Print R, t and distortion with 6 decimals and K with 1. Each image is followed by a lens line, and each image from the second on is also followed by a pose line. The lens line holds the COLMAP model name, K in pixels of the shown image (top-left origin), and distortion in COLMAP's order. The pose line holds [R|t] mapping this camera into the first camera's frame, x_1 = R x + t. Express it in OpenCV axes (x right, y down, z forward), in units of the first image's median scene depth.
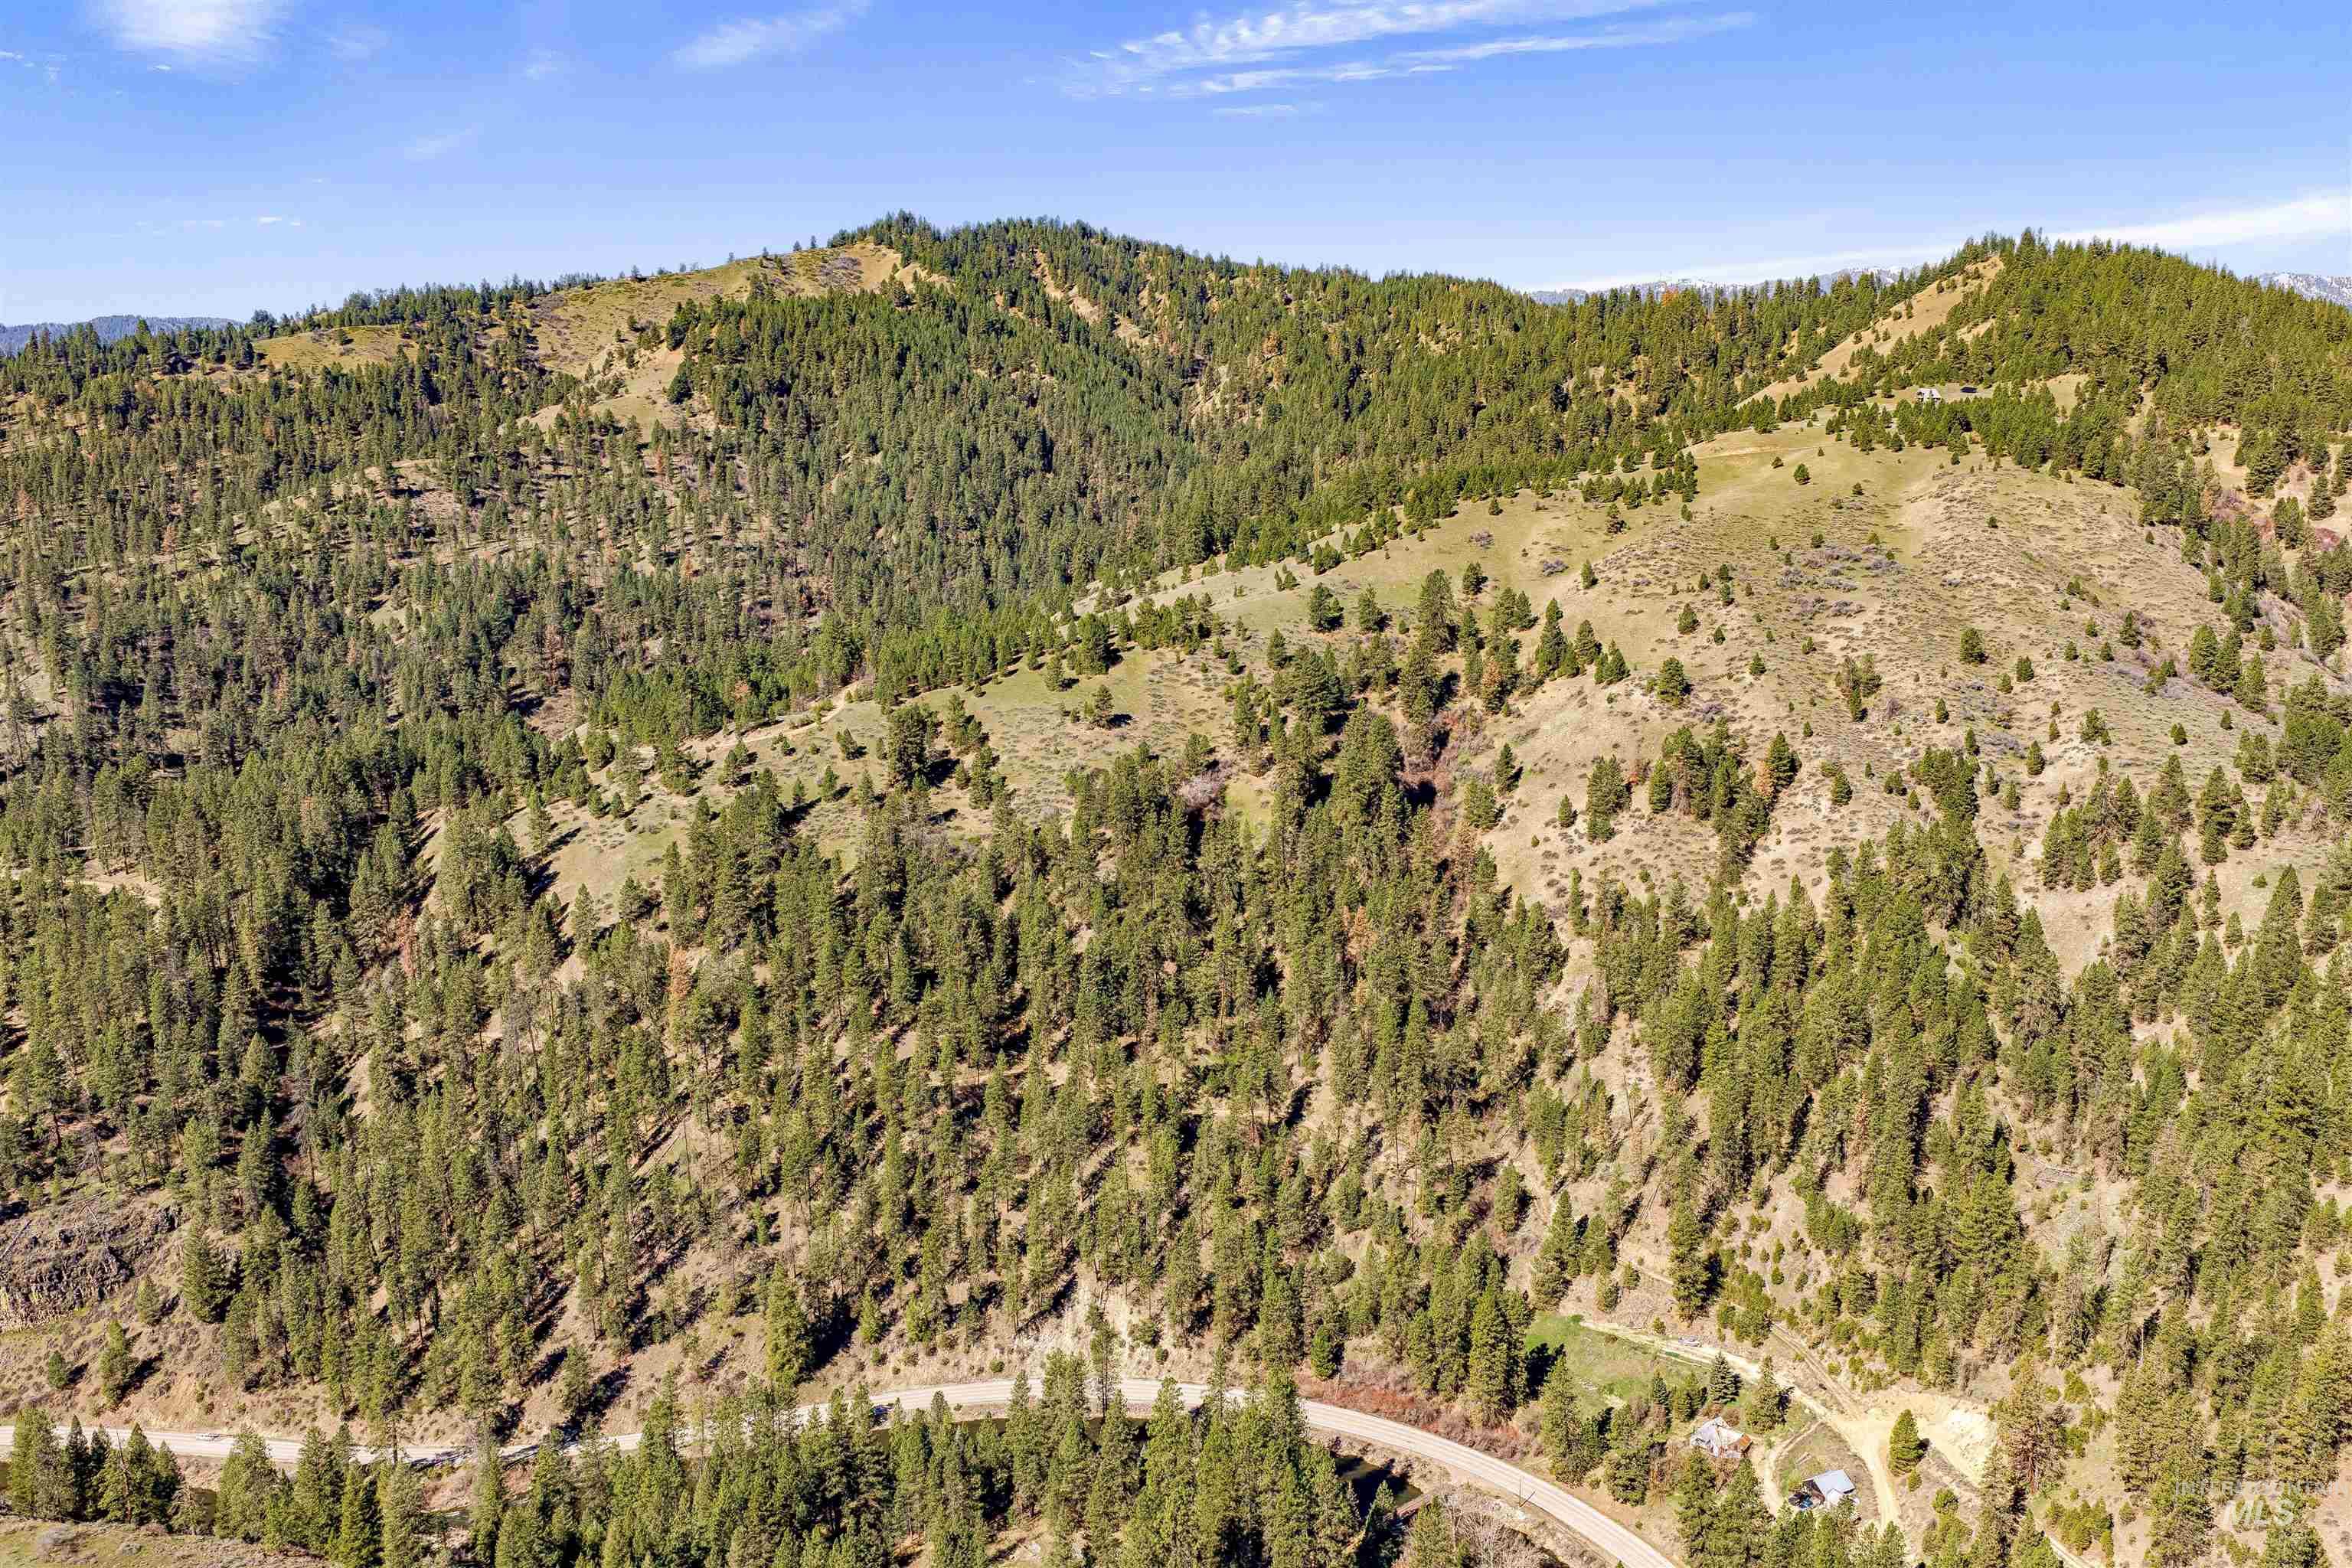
lens RADIAL K [[1939.8, 0, 1175.7], [0, 1939.8, 788.2], [0, 0, 1]] dist [0.021653, -0.034000]
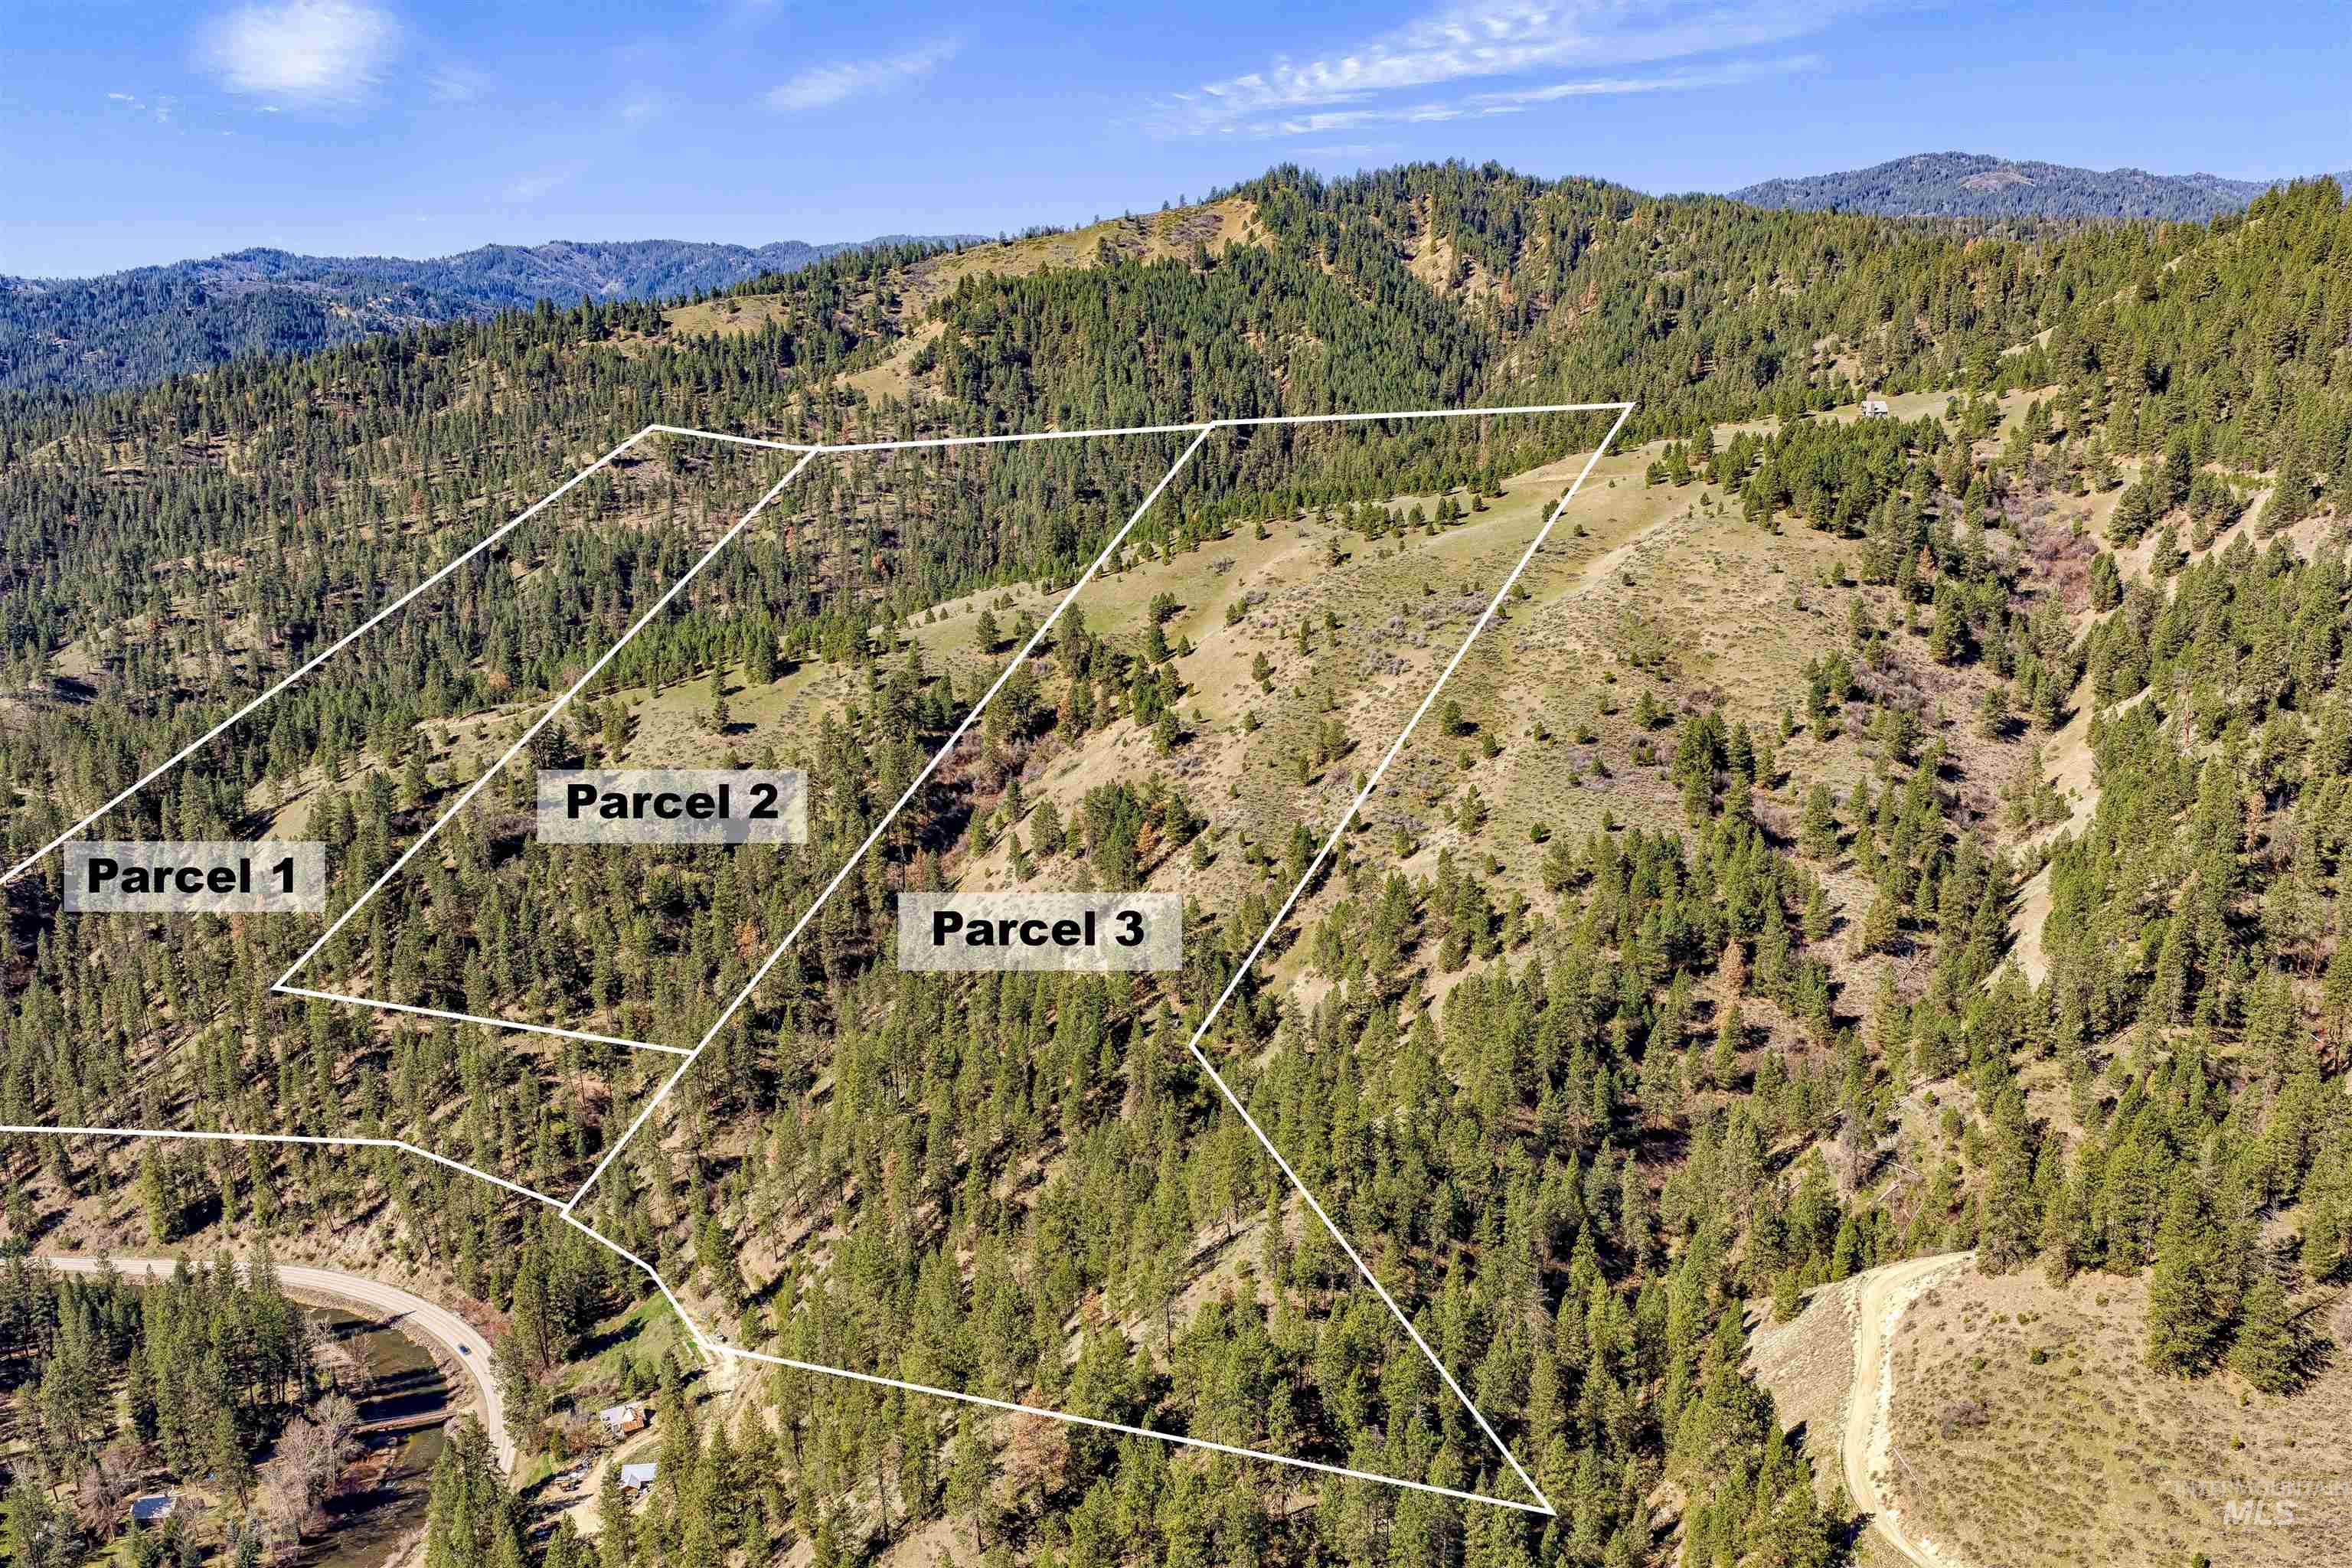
lens RADIAL K [[1932.4, 0, 1179.3], [0, 1932.4, 810.3], [0, 0, 1]] dist [0.022504, -0.032624]
pose [[0.926772, 0.087569, -0.365274, 0.595435], [-0.064130, 0.995056, 0.075839, -0.085121], [0.370109, -0.046861, 0.927806, 0.033600]]
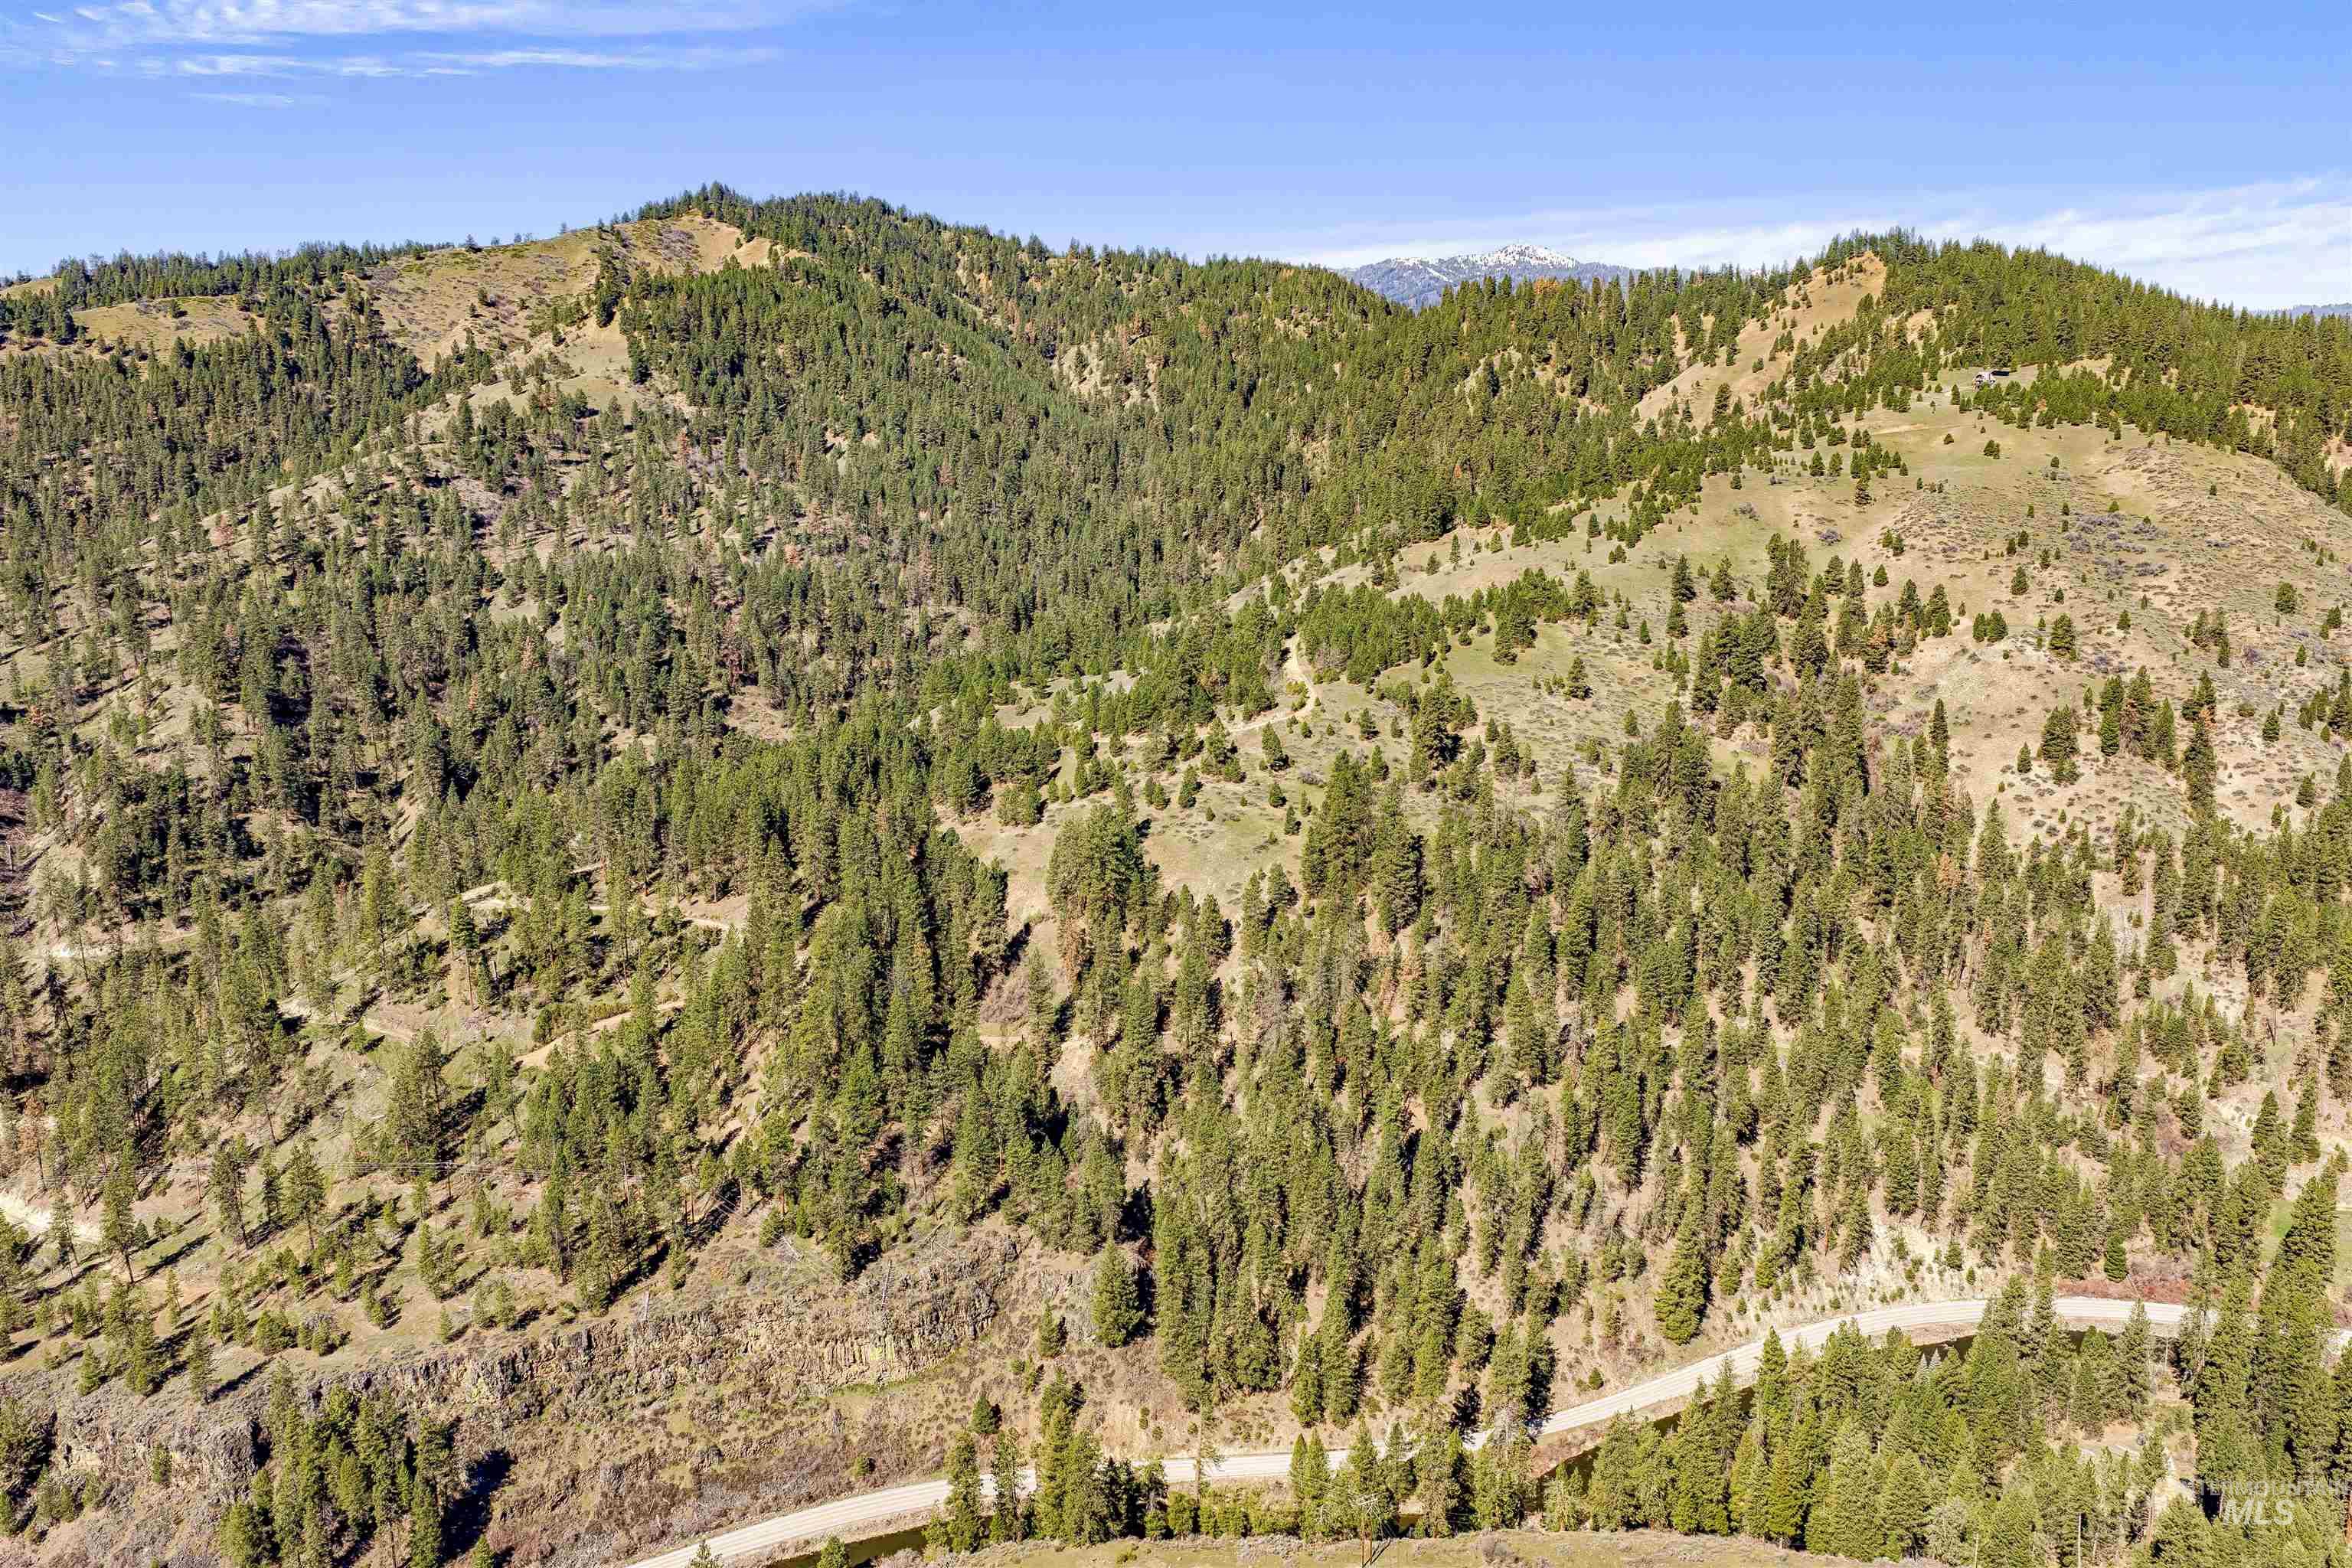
lens RADIAL K [[1941.4, 0, 1177.7], [0, 1941.4, 789.6], [0, 0, 1]] dist [0.012633, -0.019764]
pose [[0.969949, -0.047768, 0.238573, -0.459421], [0.045599, 0.998853, 0.014607, -0.007116], [-0.238997, -0.003289, 0.971015, 0.046763]]
